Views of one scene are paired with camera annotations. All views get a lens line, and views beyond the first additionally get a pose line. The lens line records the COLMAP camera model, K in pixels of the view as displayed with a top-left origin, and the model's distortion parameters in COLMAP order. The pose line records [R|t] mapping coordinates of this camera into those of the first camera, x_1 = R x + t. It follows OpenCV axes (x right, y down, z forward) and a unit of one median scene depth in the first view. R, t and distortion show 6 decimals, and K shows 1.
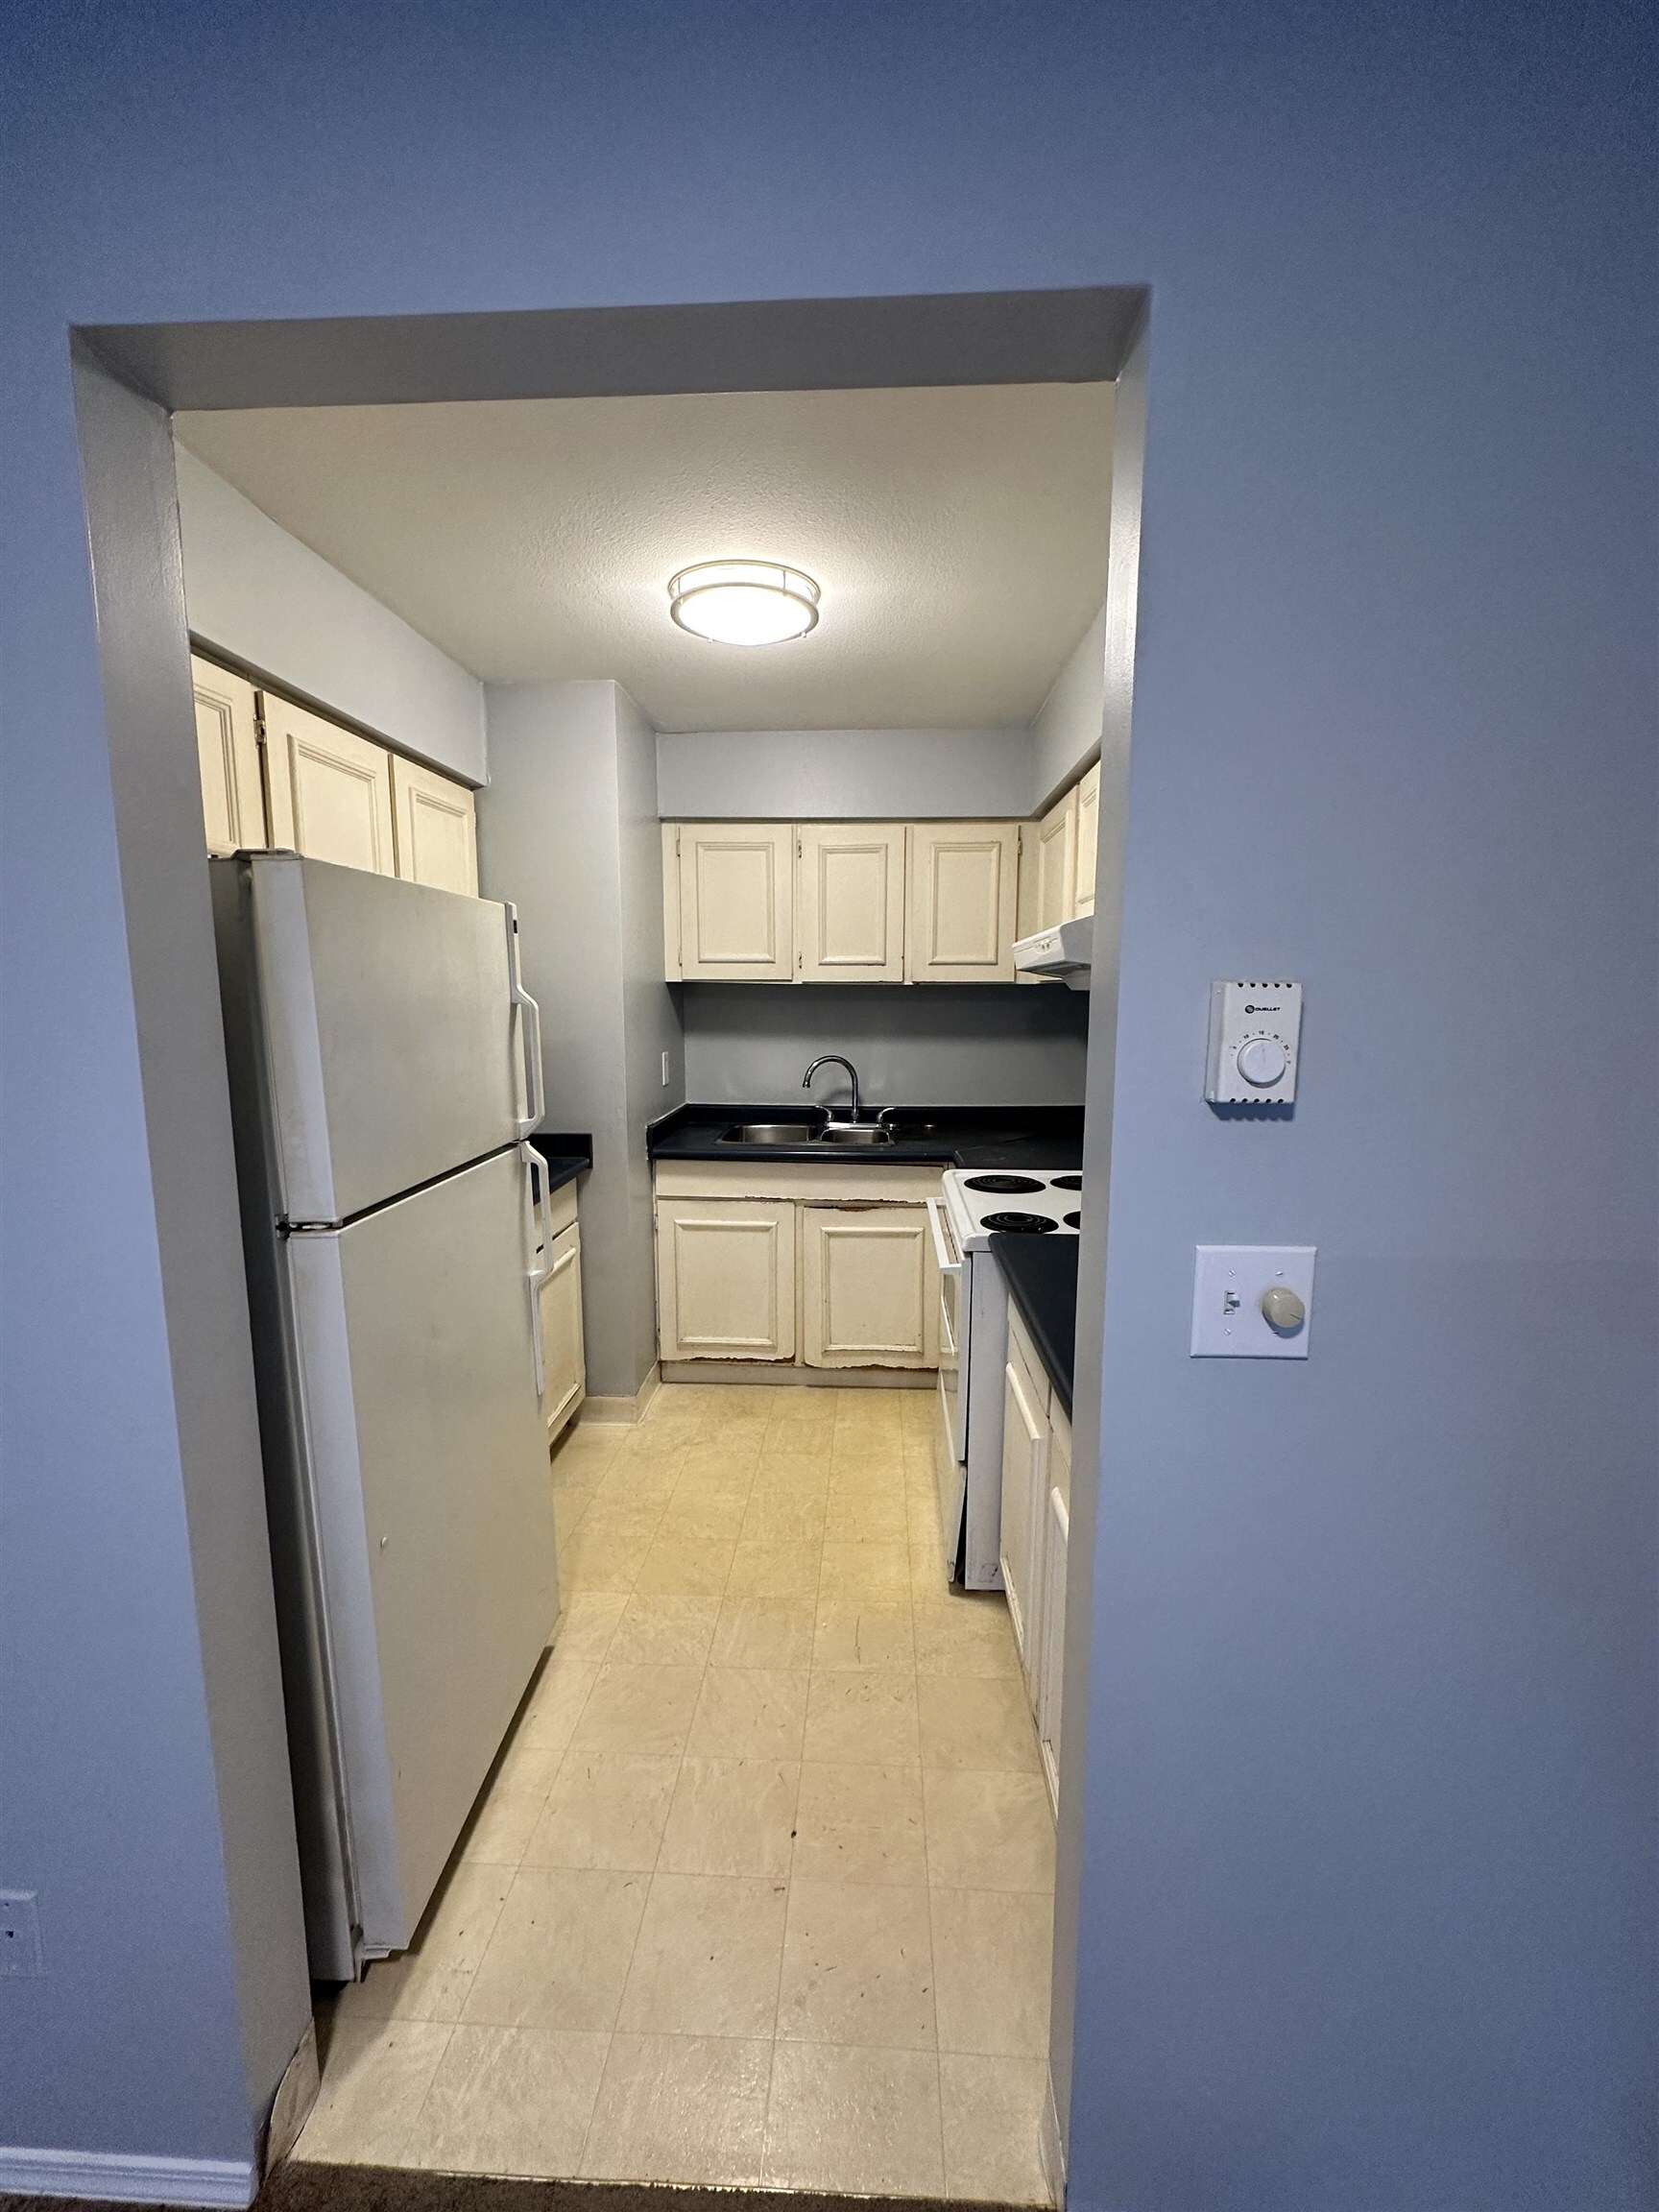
lens RADIAL K [[879.4, 0, 833.7], [0, 879.4, 1101.9], [0, 0, 1]] dist [-0.003432, 0.000001]
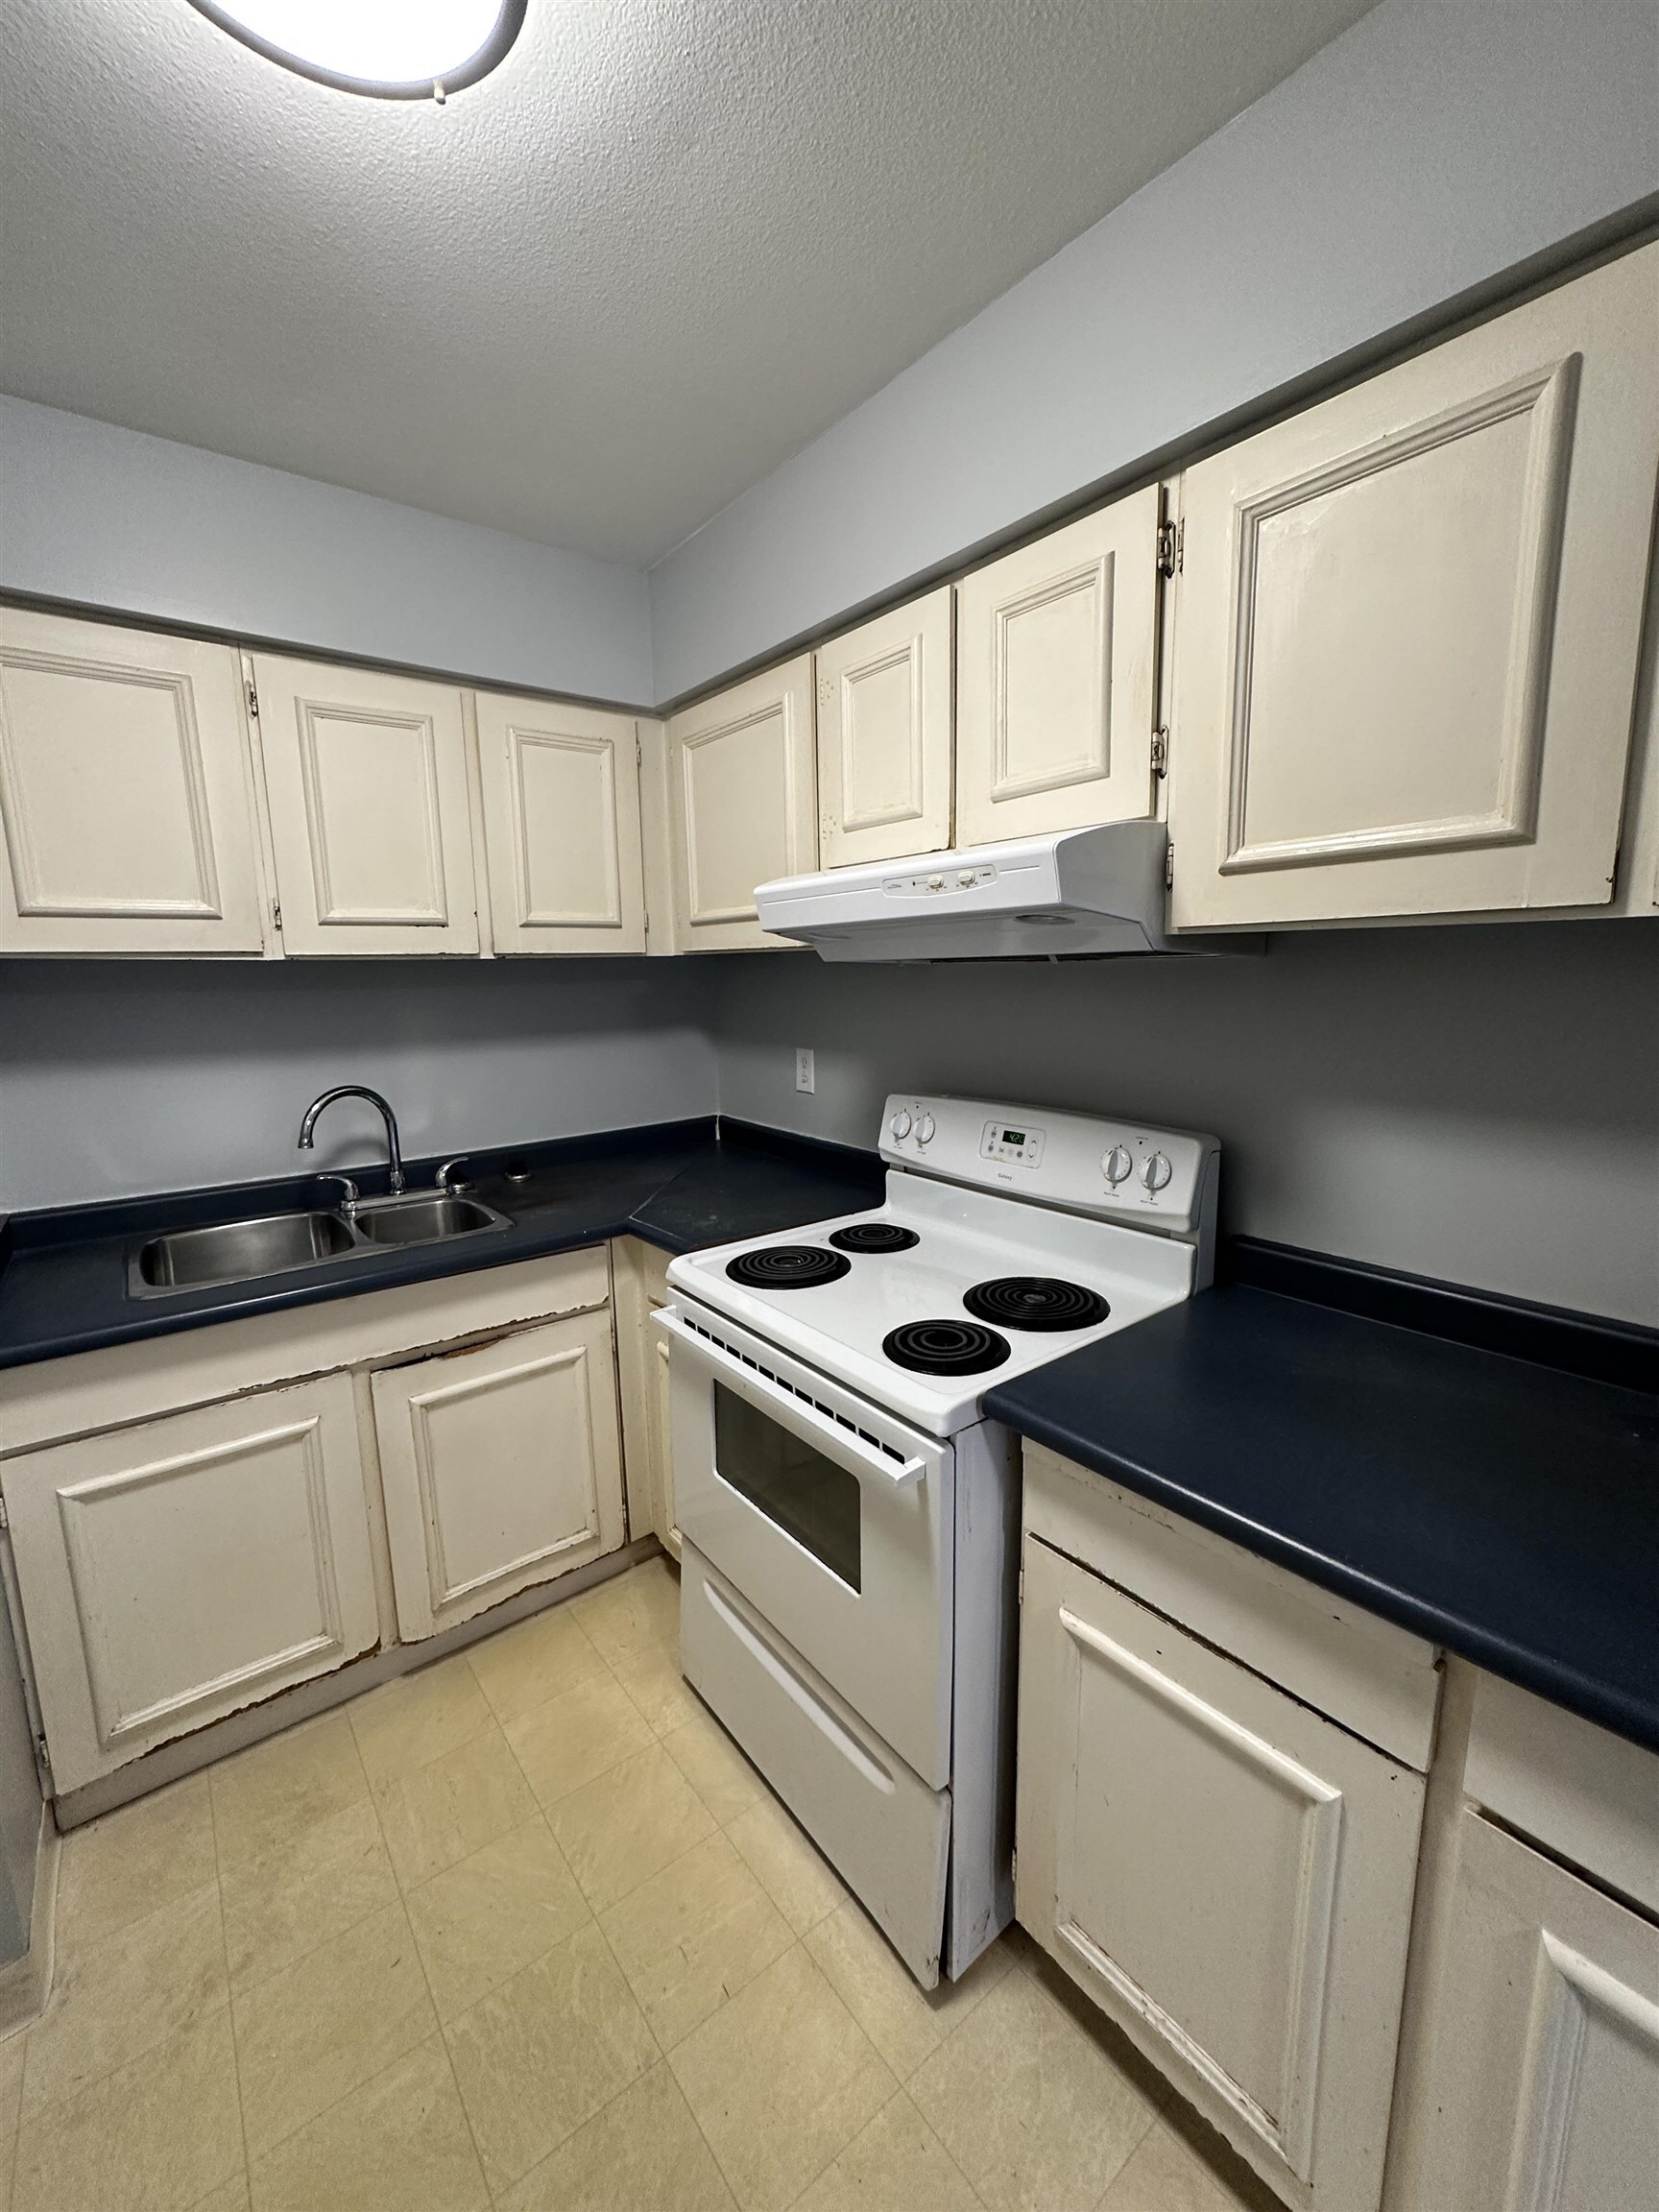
lens RADIAL K [[879.4, 0, 833.7], [0, 879.4, 1101.9], [0, 0, 1]] dist [-0.003432, 0.000001]
pose [[0.754663, -0.116494, 0.645688, -0.144743], [0.102029, 0.992976, 0.059902, -0.047881], [-0.648131, 0.020673, 0.761248, 0.392544]]
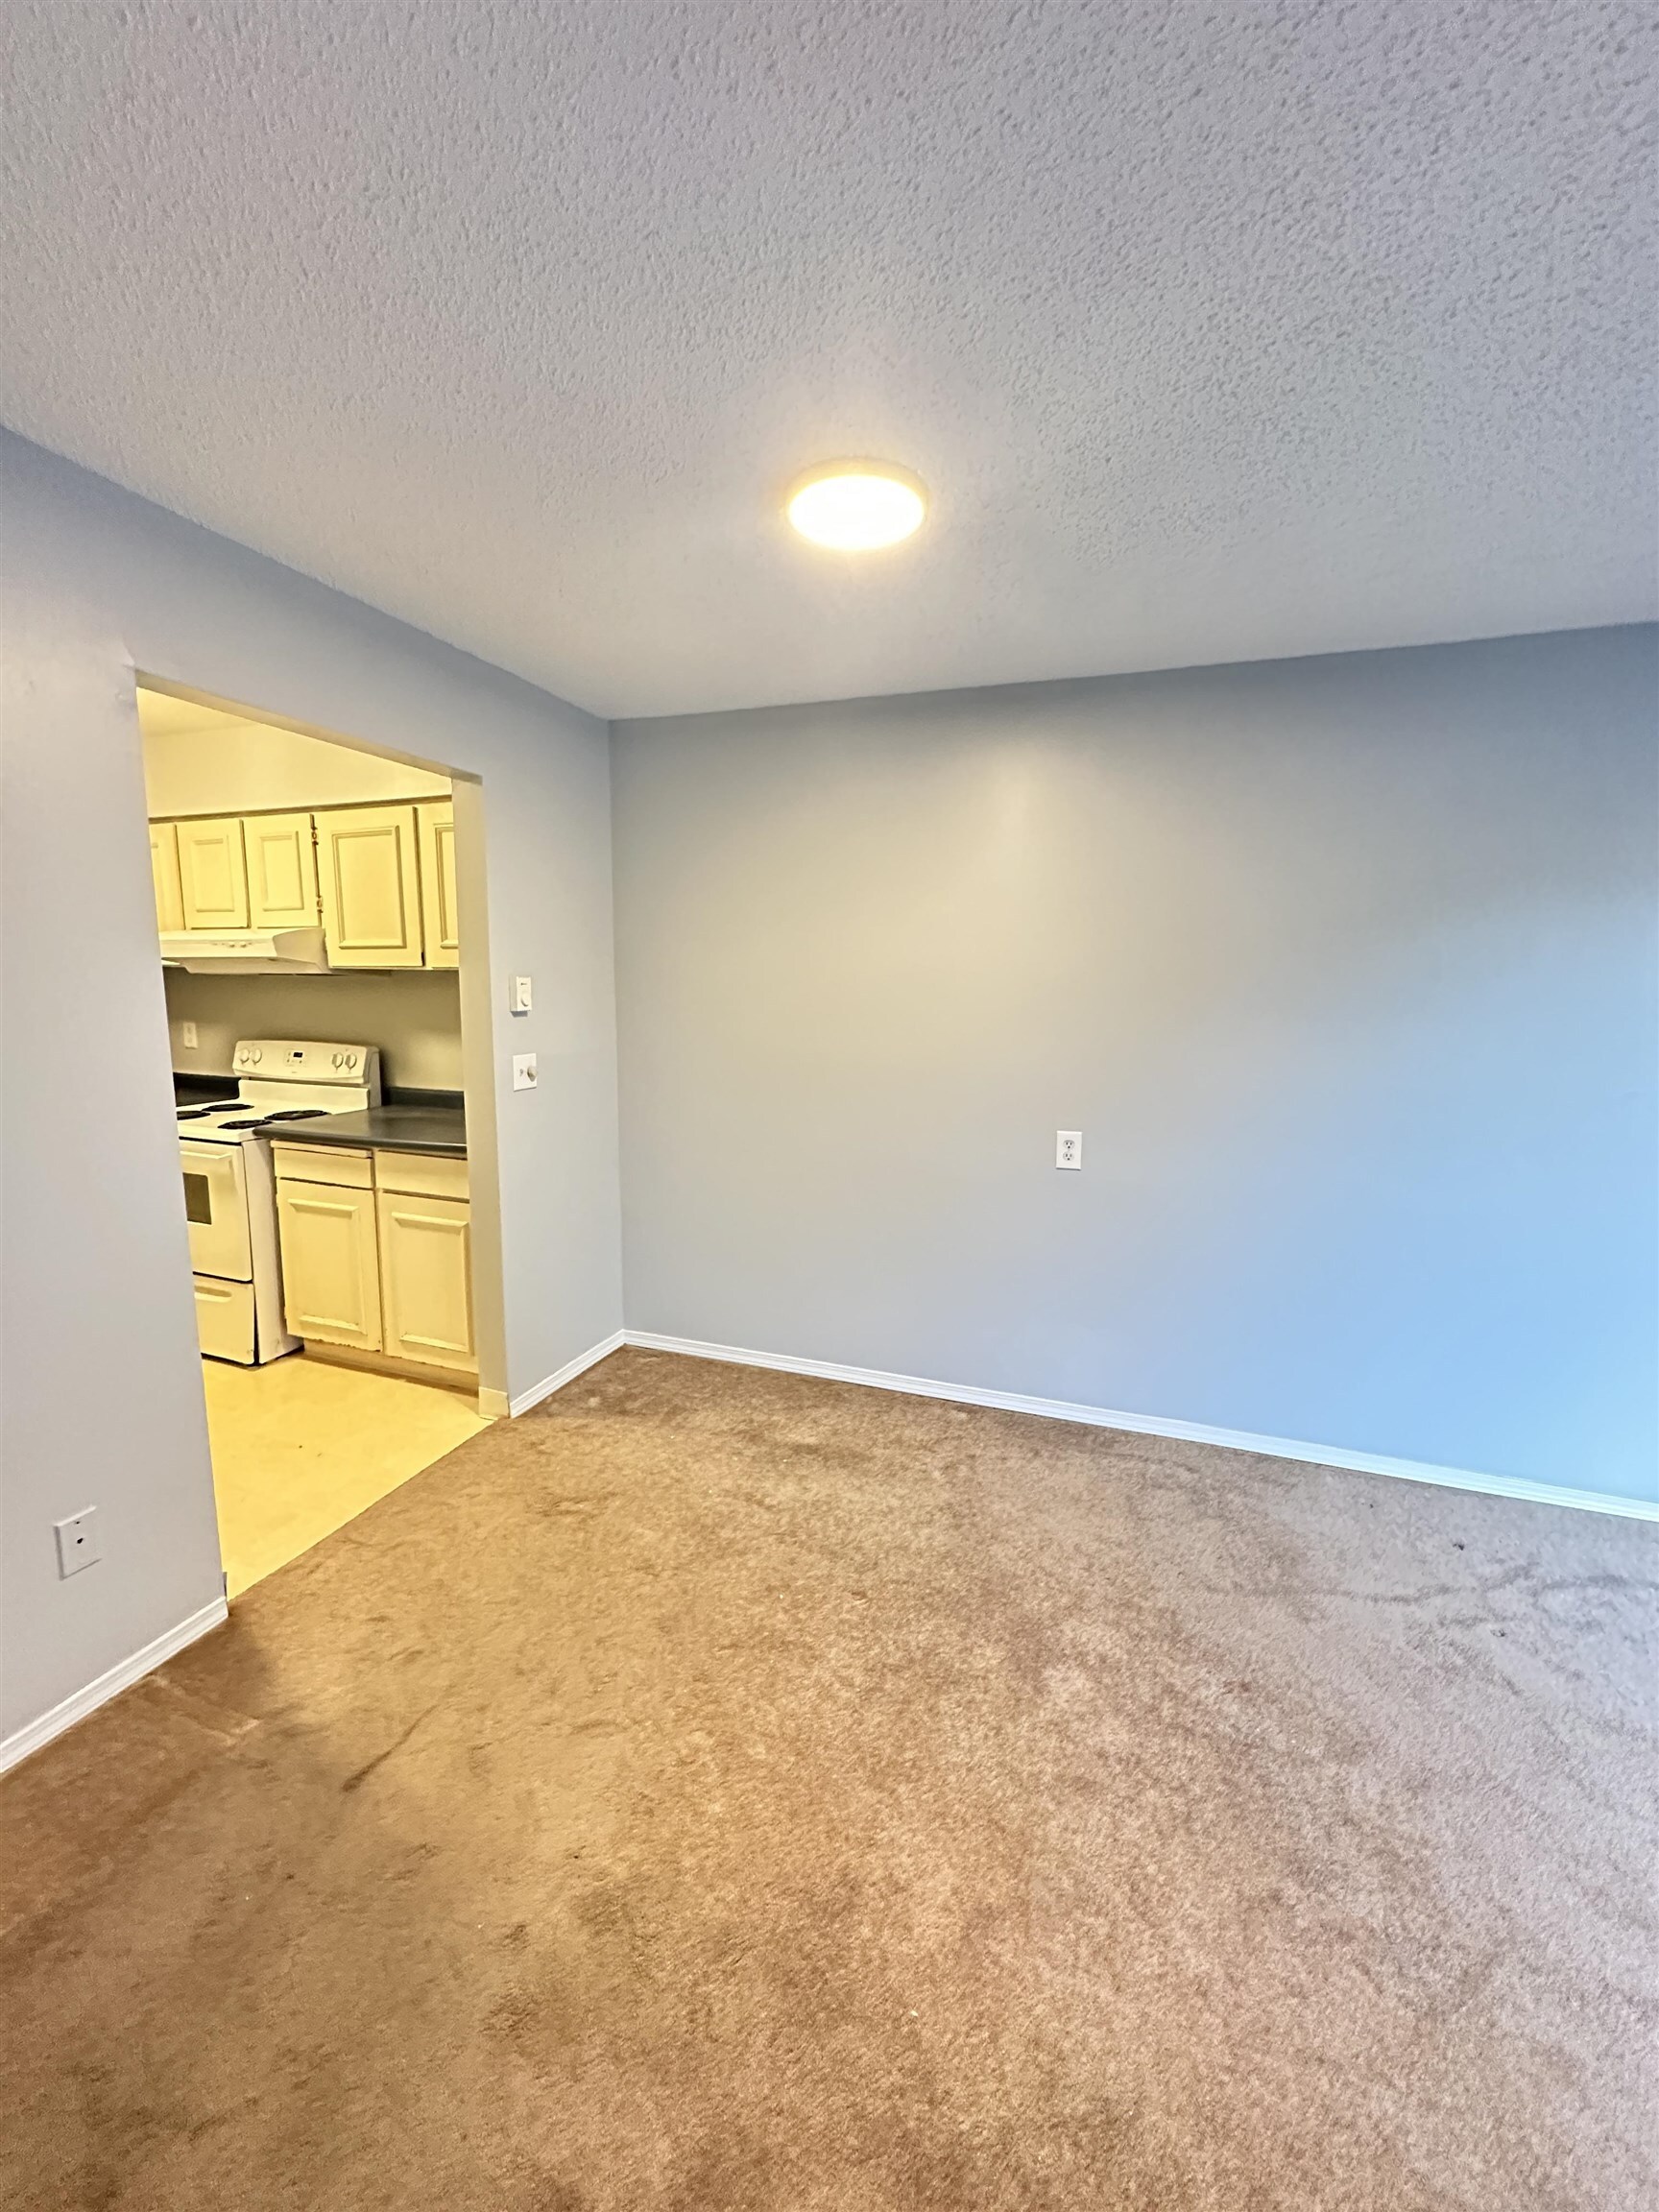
lens RADIAL K [[879.4, 0, 833.7], [0, 879.4, 1101.9], [0, 0, 1]] dist [-0.003432, 0.000001]
pose [[0.292084, -0.135765, 0.946707, -0.630332], [0.108750, 0.988168, 0.108158, 0.028664], [-0.950190, 0.071364, 0.303393, -0.300294]]
